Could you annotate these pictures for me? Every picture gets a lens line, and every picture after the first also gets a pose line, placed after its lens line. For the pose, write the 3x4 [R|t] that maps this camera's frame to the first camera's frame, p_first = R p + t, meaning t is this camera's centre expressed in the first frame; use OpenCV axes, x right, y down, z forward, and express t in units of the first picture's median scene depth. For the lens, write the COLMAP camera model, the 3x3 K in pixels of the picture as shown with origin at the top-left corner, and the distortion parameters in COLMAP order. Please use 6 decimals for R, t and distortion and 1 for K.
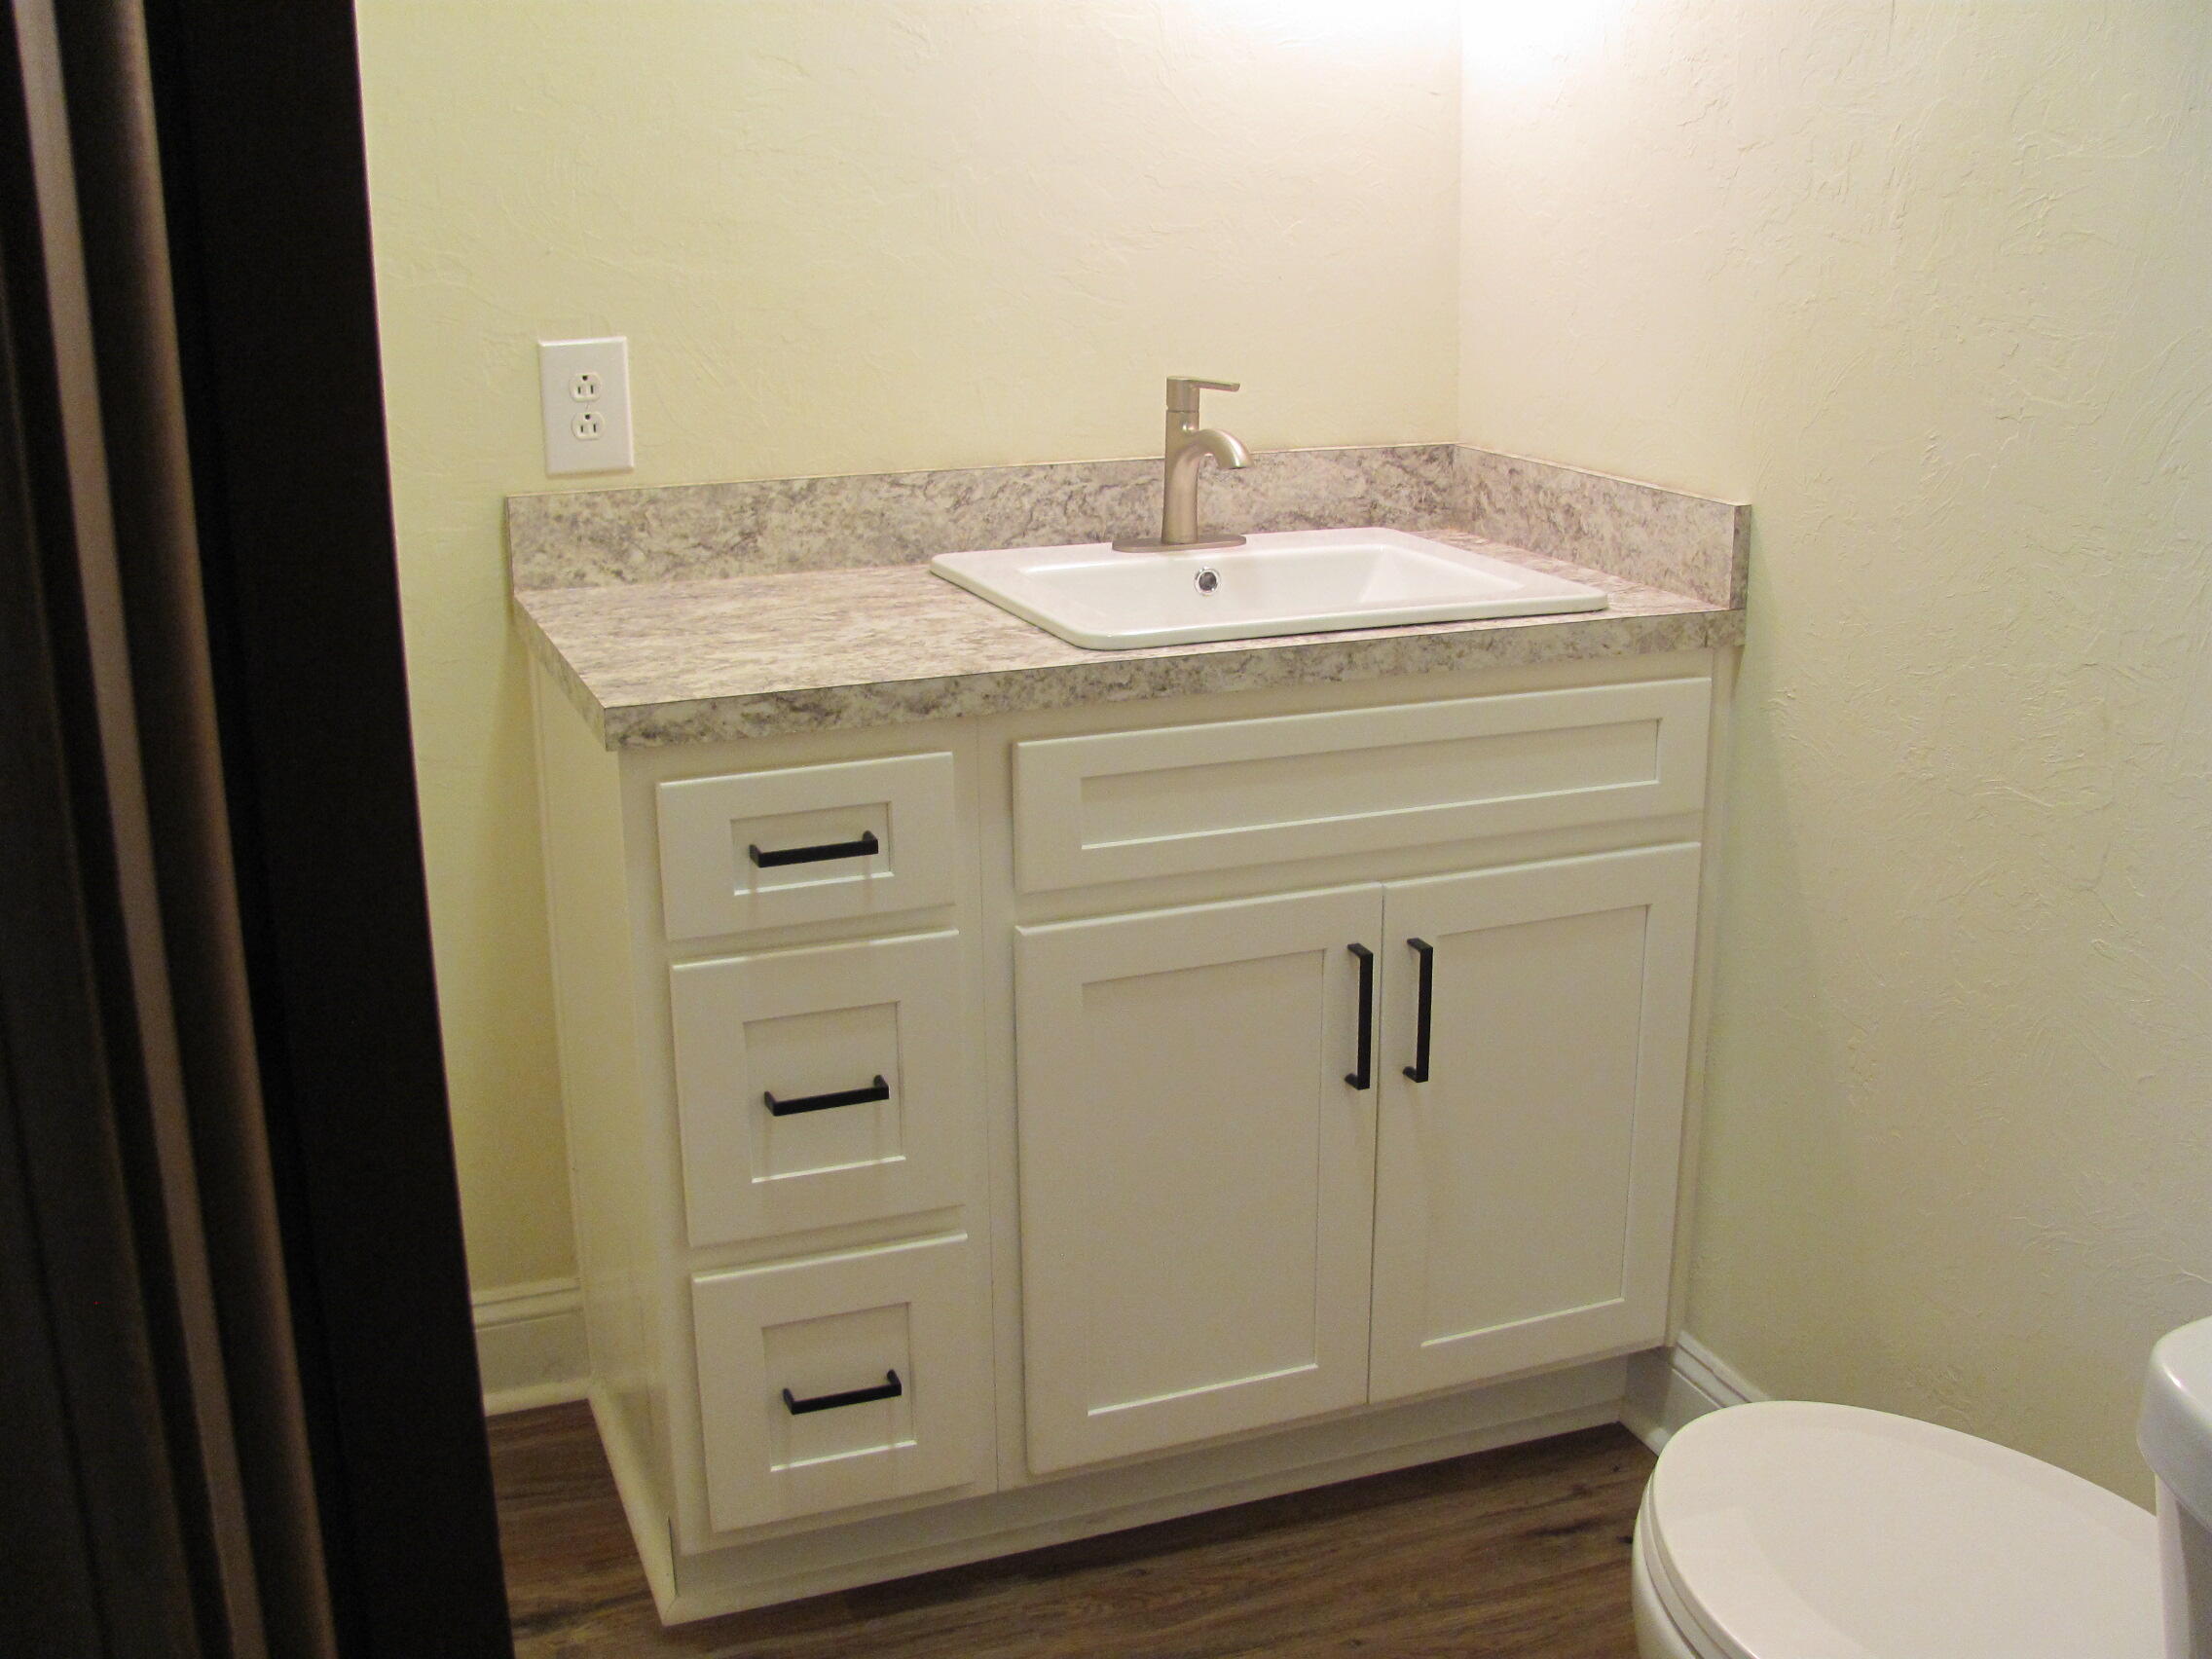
lens RADIAL K [[2312.7, 0, 1105.3], [0, 2312.7, 828.9], [0, 0, 1]] dist [-0.122319, 0.000000]
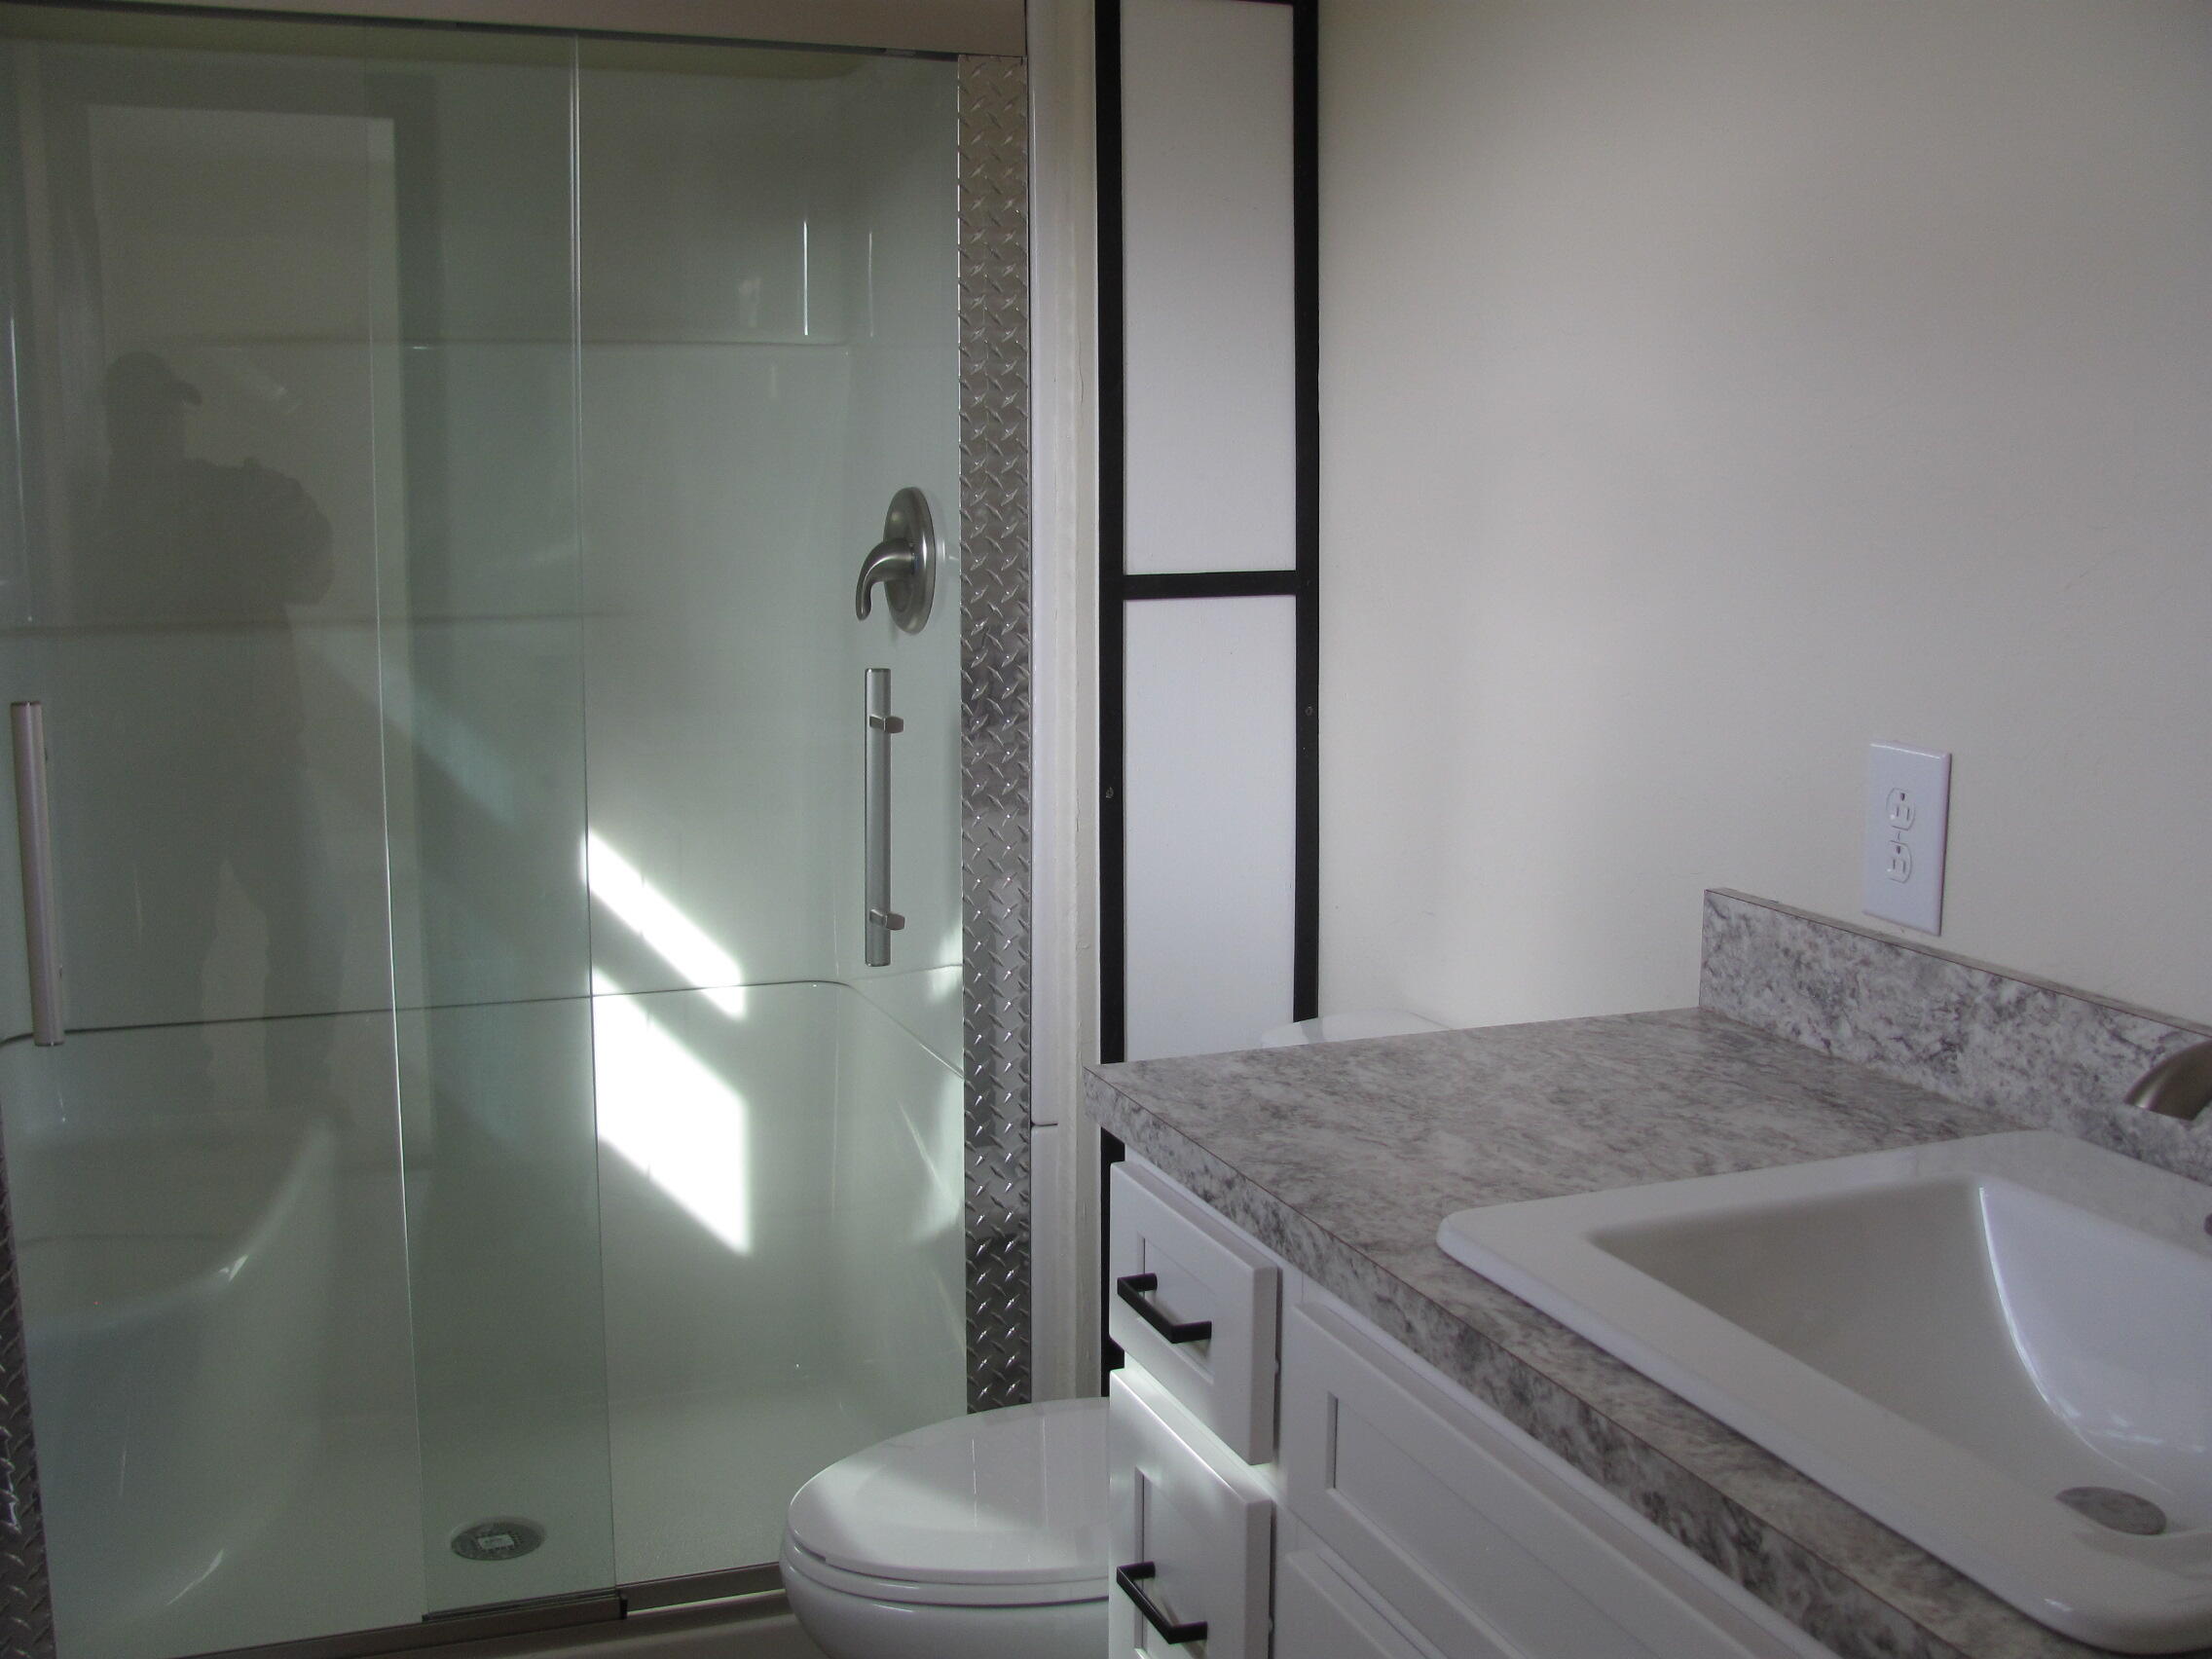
lens RADIAL K [[2312.7, 0, 1105.6], [0, 2312.7, 830.7], [0, 0, 1]] dist [-0.122319, 0.000000]
pose [[-0.002868, 0.157075, -0.987583, 0.508848], [-0.295530, 0.943341, 0.150896, -0.217241], [0.955329, 0.292293, 0.043715, 0.712479]]
